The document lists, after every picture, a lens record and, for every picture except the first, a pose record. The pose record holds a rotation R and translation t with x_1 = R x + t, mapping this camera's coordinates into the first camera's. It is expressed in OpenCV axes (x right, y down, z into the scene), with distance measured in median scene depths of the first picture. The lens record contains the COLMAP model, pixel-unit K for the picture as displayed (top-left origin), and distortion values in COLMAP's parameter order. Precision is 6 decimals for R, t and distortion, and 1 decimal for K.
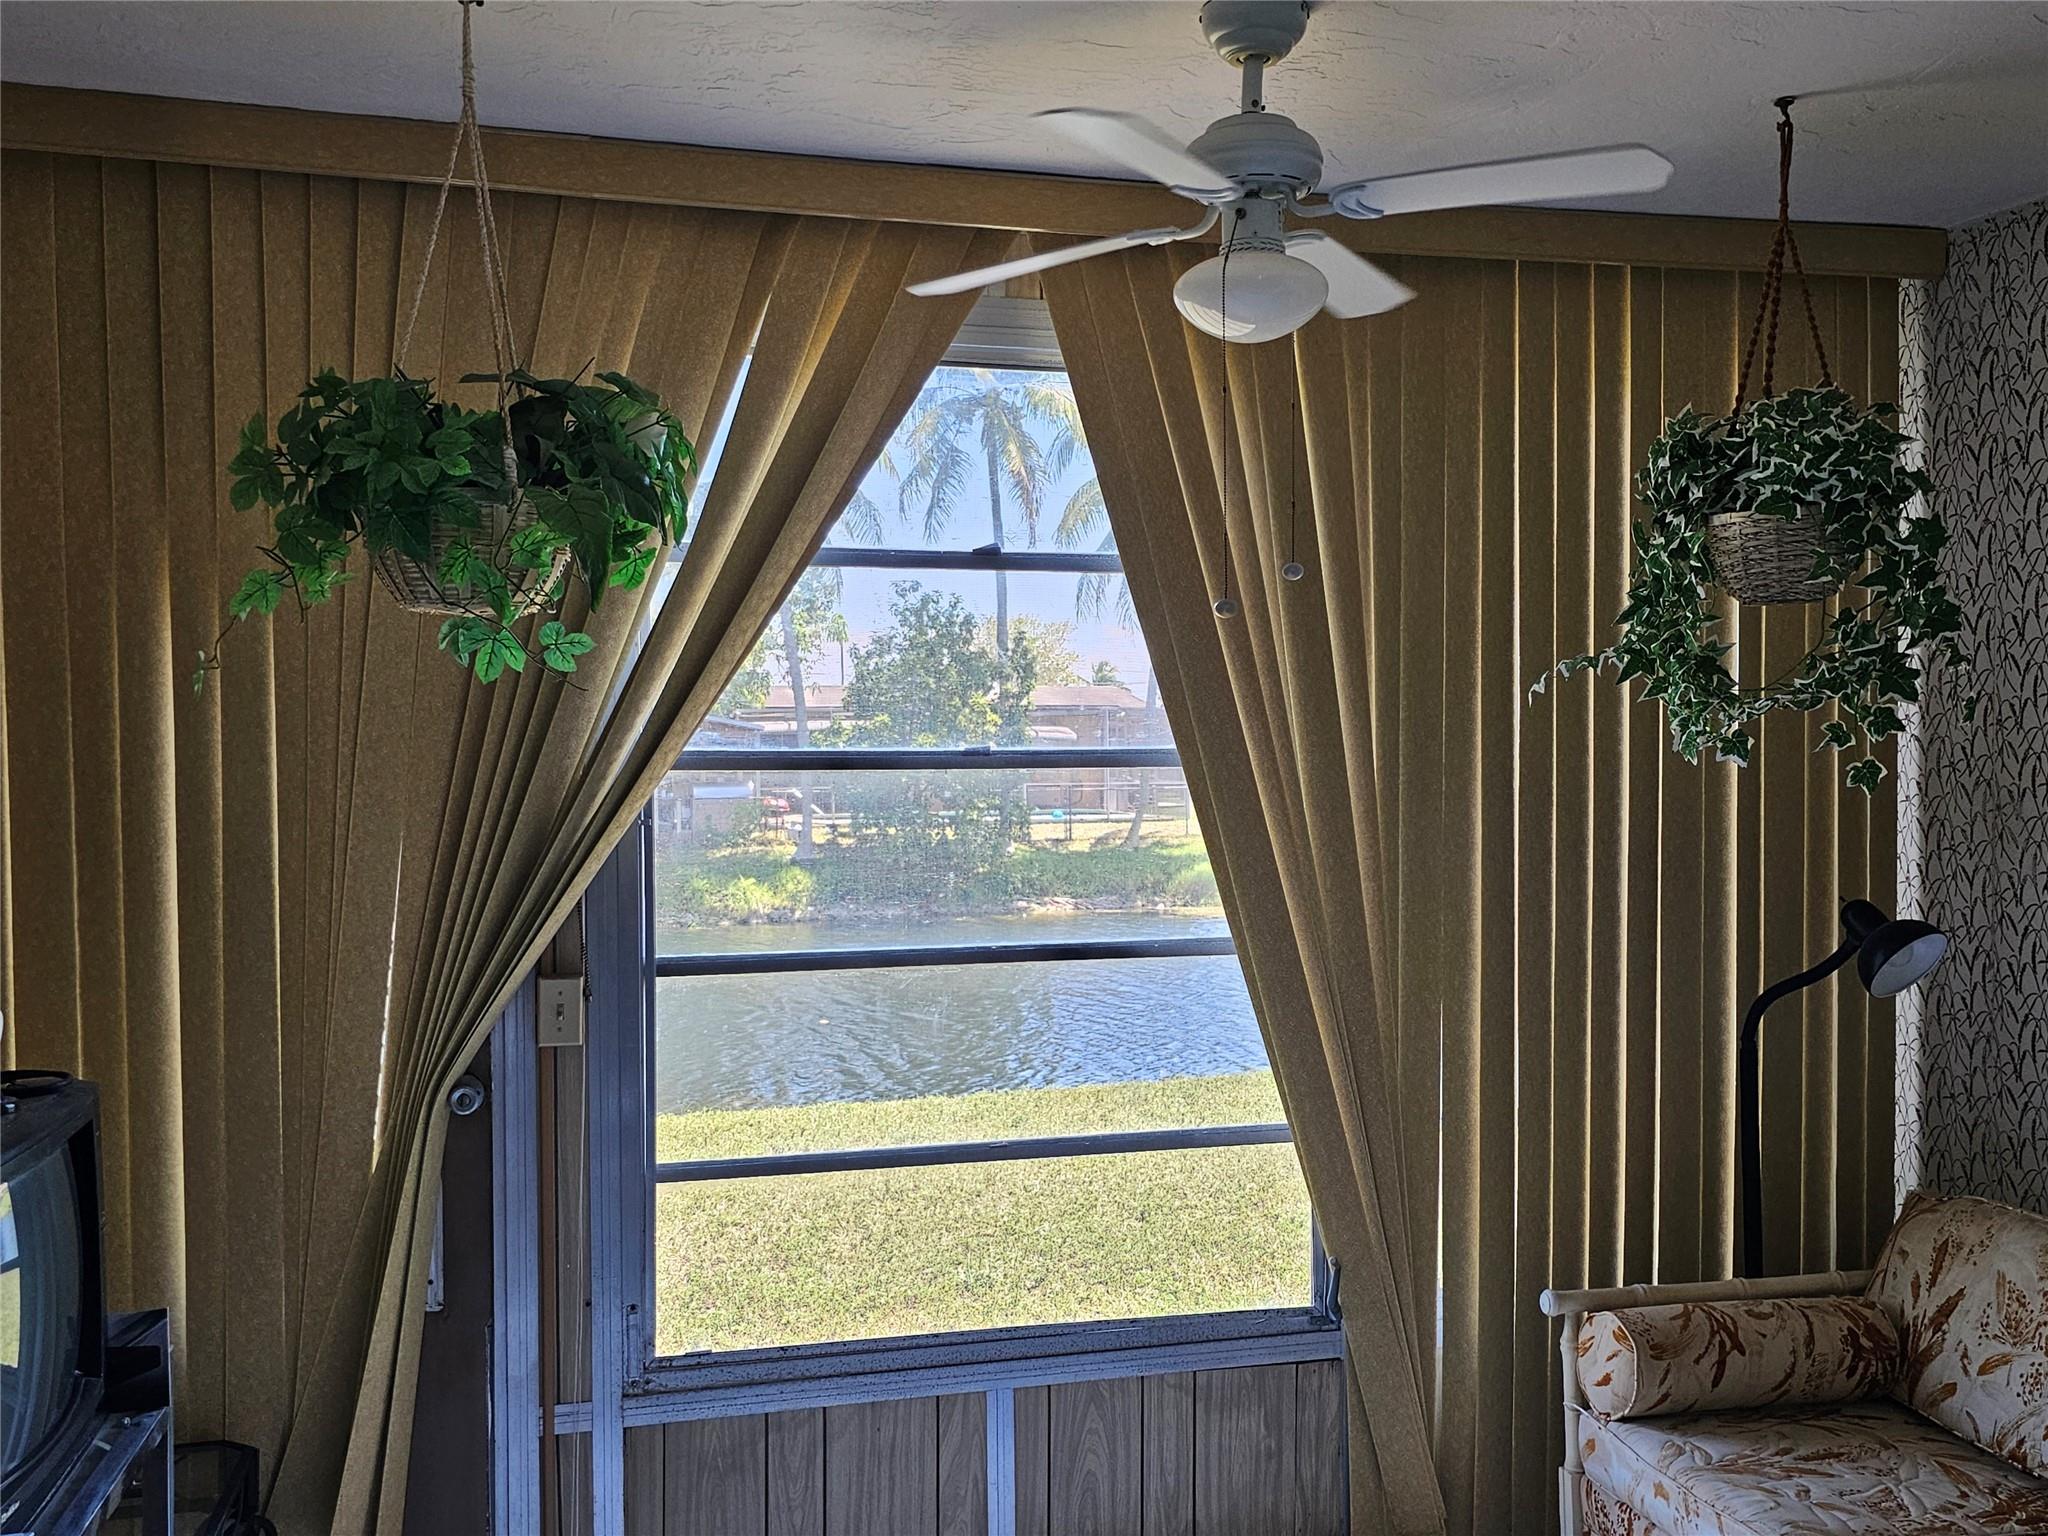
lens RADIAL K [[1386.7, 0, 1030.6], [0, 1386.7, 764.9], [0, 0, 1]] dist [0.066763, -0.062763]
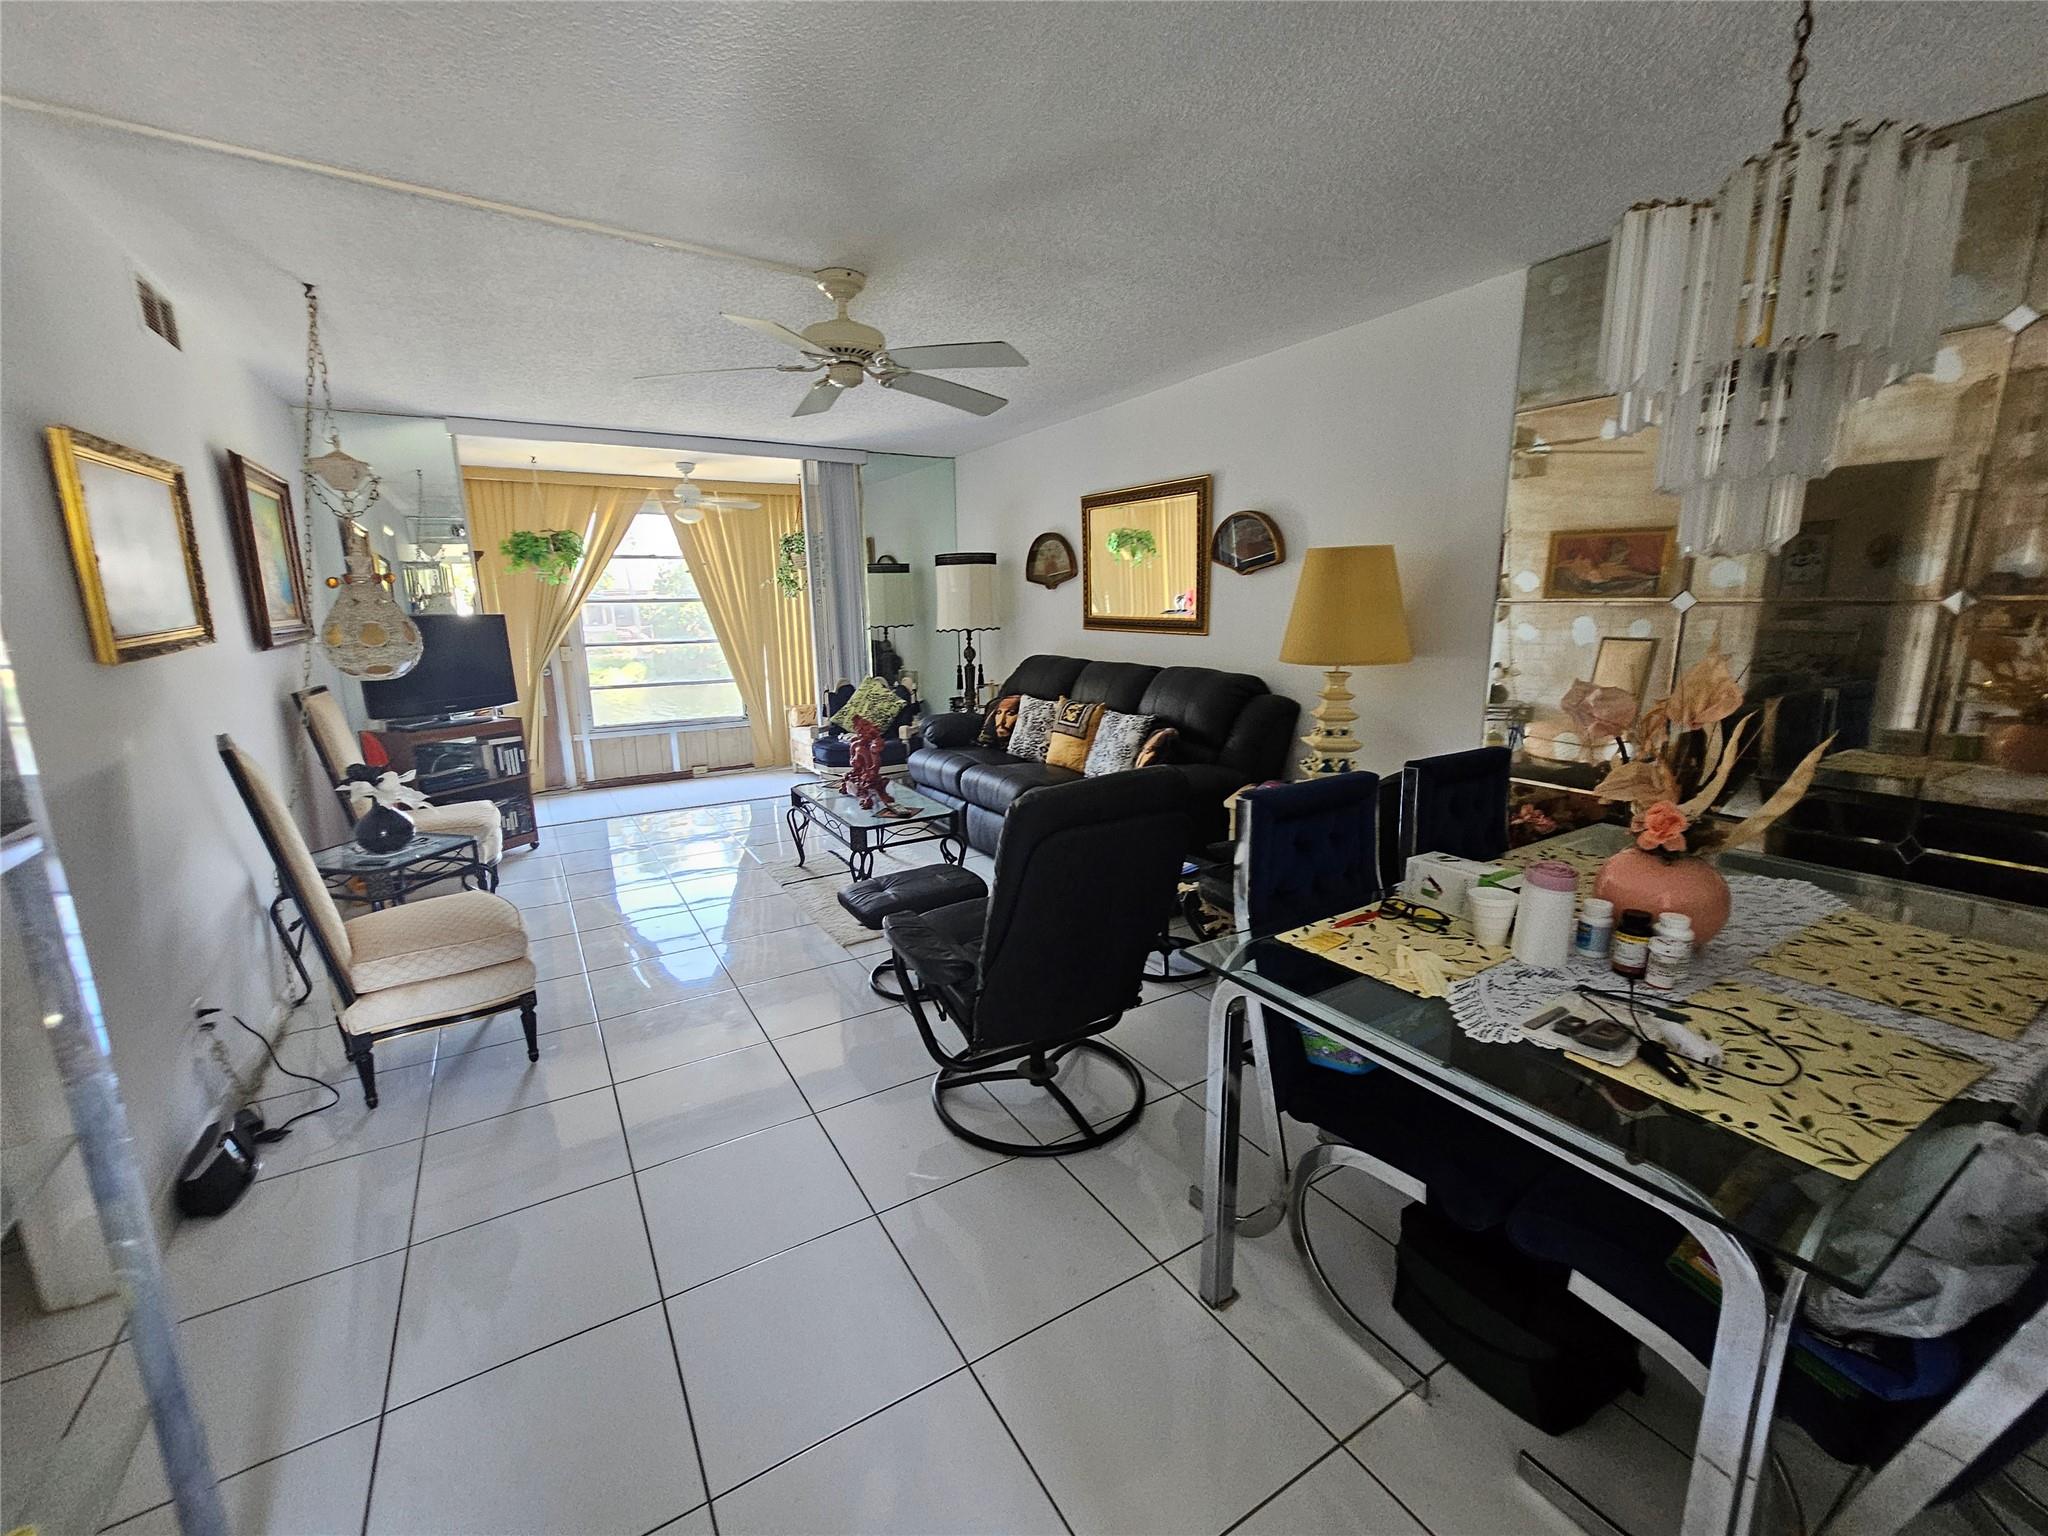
lens RADIAL K [[825.7, 0, 1024.0], [0, 825.7, 768.0], [0, 0, 1]] dist [-0.002464, -0.000018]
pose [[0.968115, -0.059649, 0.243301, 0.476095], [0.016616, 0.984388, 0.175224, 0.089694], [-0.249955, -0.165595, 0.953992, -2.158499]]
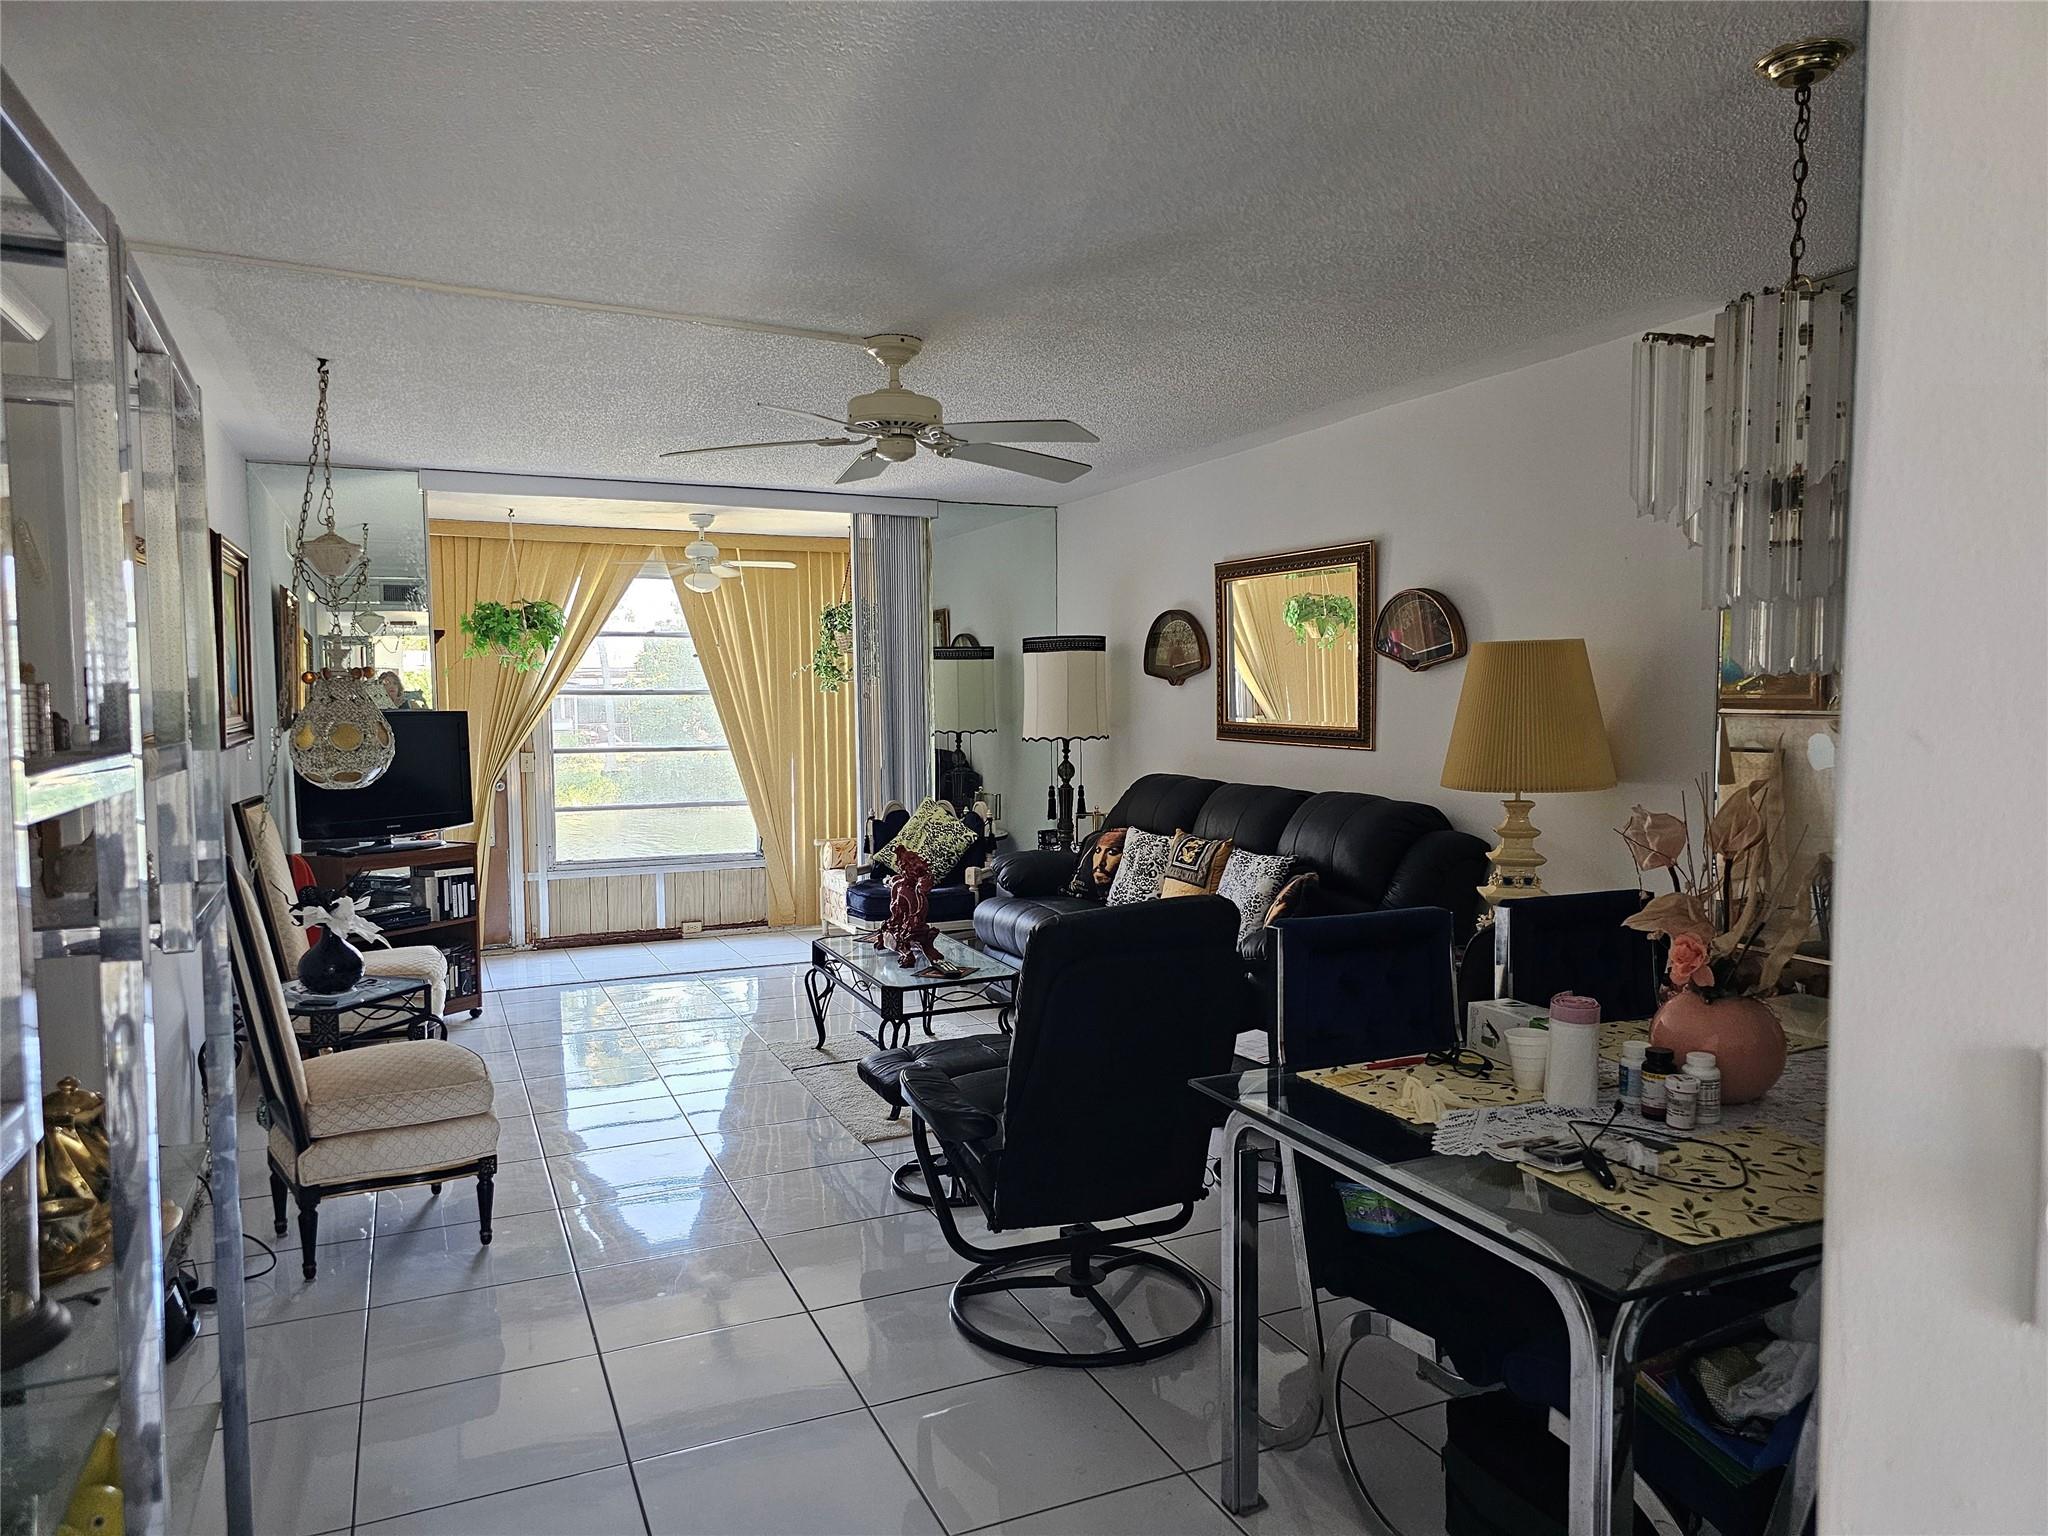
lens RADIAL K [[1395.2, 0, 1064.7], [0, 1395.2, 775.3], [0, 0, 1]] dist [0.076201, -0.069557]
pose [[0.990318, -0.010347, 0.138432, 0.518616], [0.005007, 0.999232, 0.038869, 0.075287], [-0.138728, -0.037799, 0.989609, -2.713982]]
